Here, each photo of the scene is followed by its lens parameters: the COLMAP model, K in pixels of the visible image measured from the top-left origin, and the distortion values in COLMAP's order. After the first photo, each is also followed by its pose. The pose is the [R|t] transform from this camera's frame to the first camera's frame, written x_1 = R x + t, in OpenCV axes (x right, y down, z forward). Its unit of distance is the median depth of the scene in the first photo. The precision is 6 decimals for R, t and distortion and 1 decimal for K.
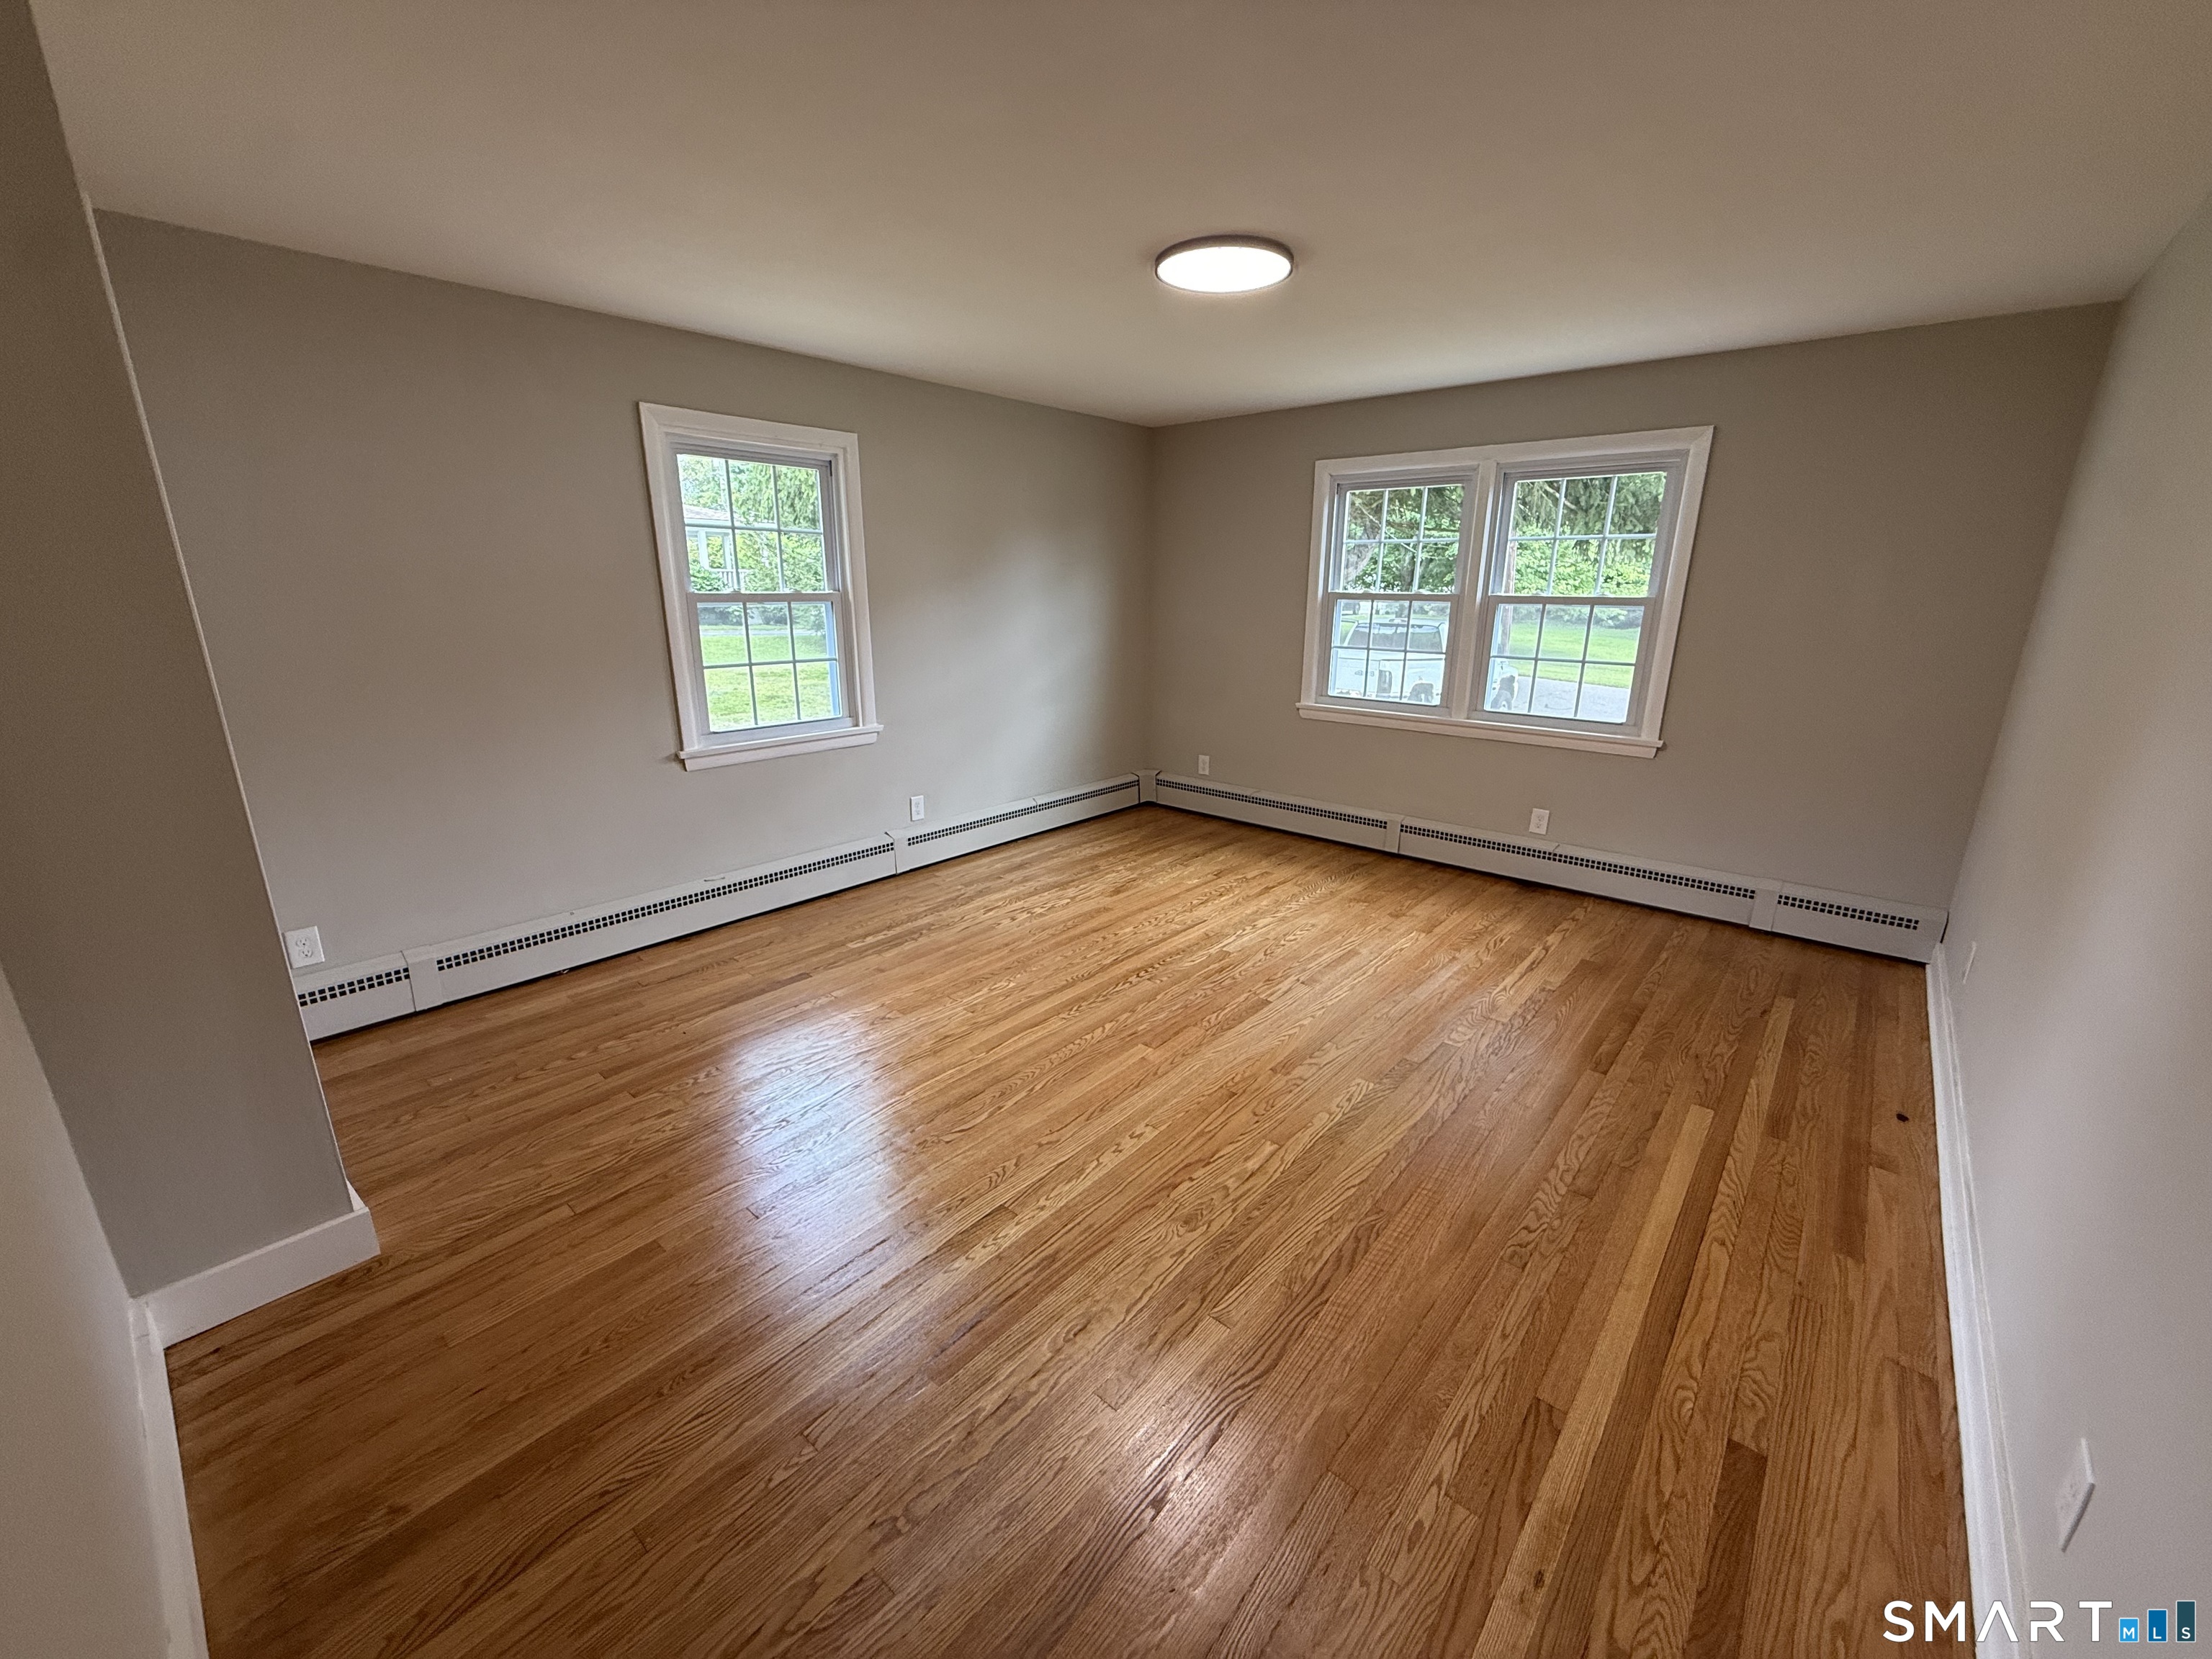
lens RADIAL K [[881.1, 0, 1096.4], [0, 881.1, 837.4], [0, 0, 1]] dist [-0.000407, -0.000021]
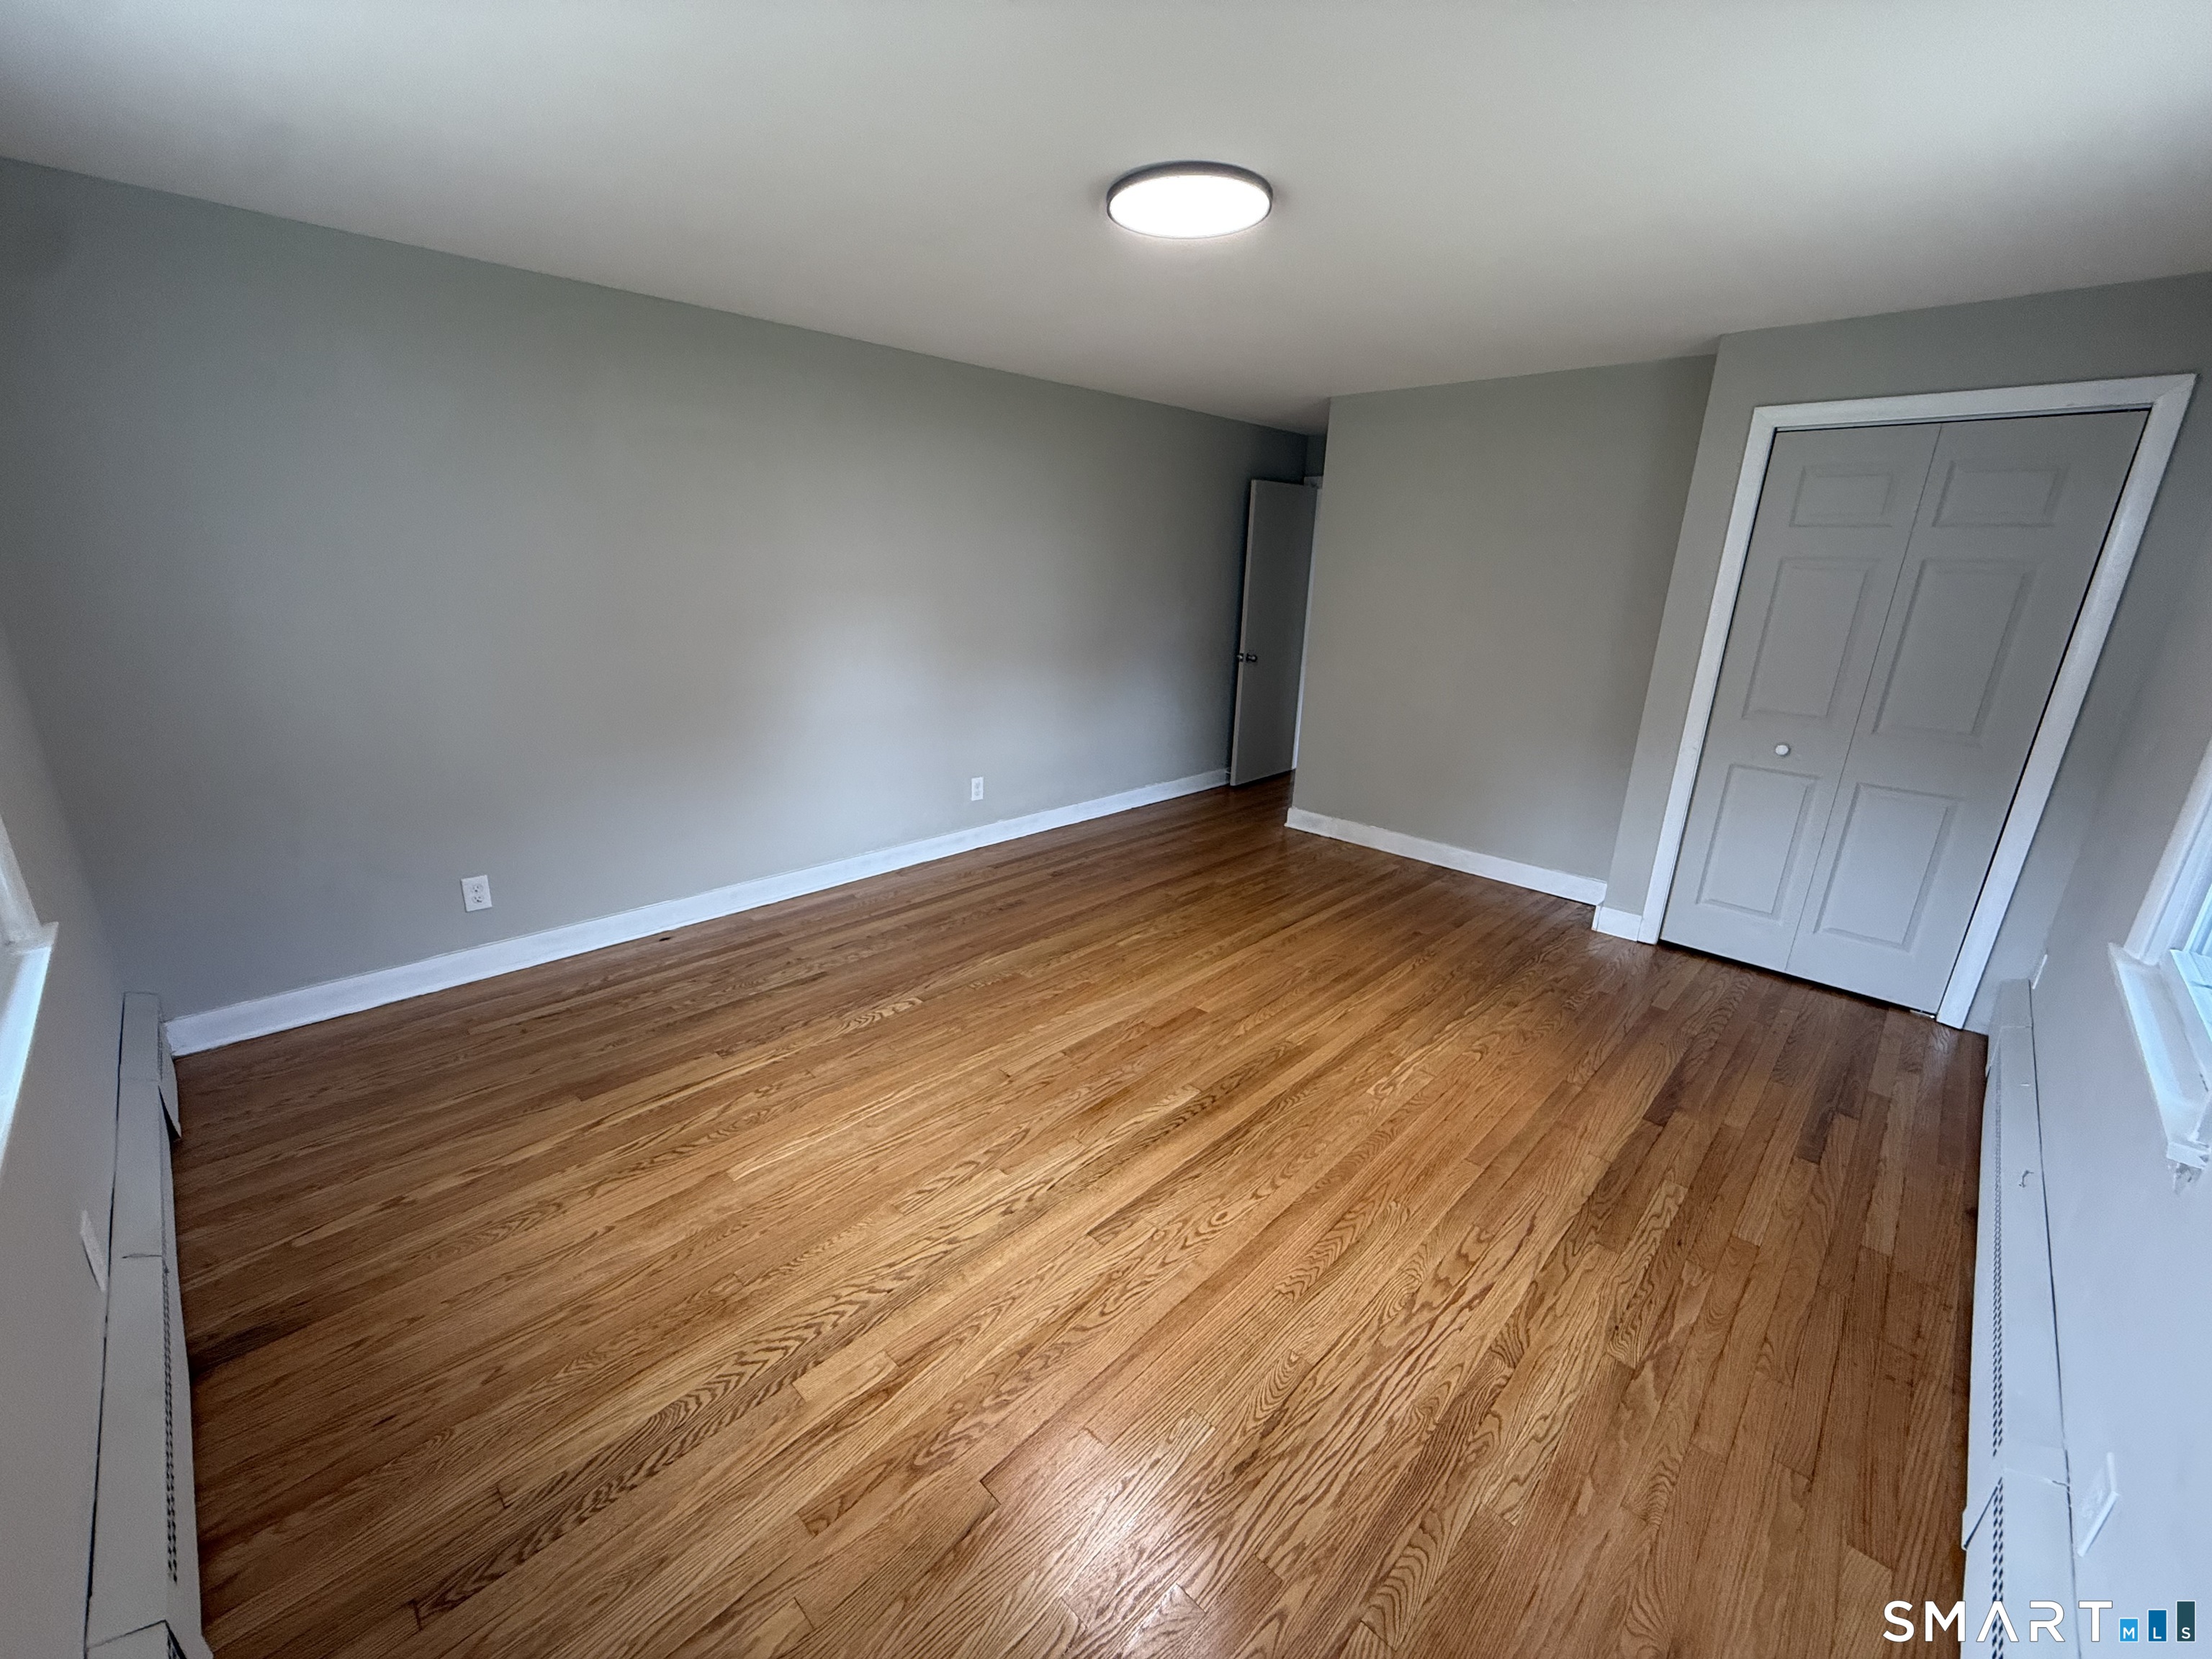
lens RADIAL K [[881.1, 0, 1106.5], [0, 881.1, 831.3], [0, 0, 1]] dist [-0.000407, -0.000021]
pose [[-0.998452, -0.043133, 0.035106, 0.116887], [-0.016440, 0.831945, 0.554615, -0.435244], [-0.053128, 0.553179, -0.831366, 1.430911]]
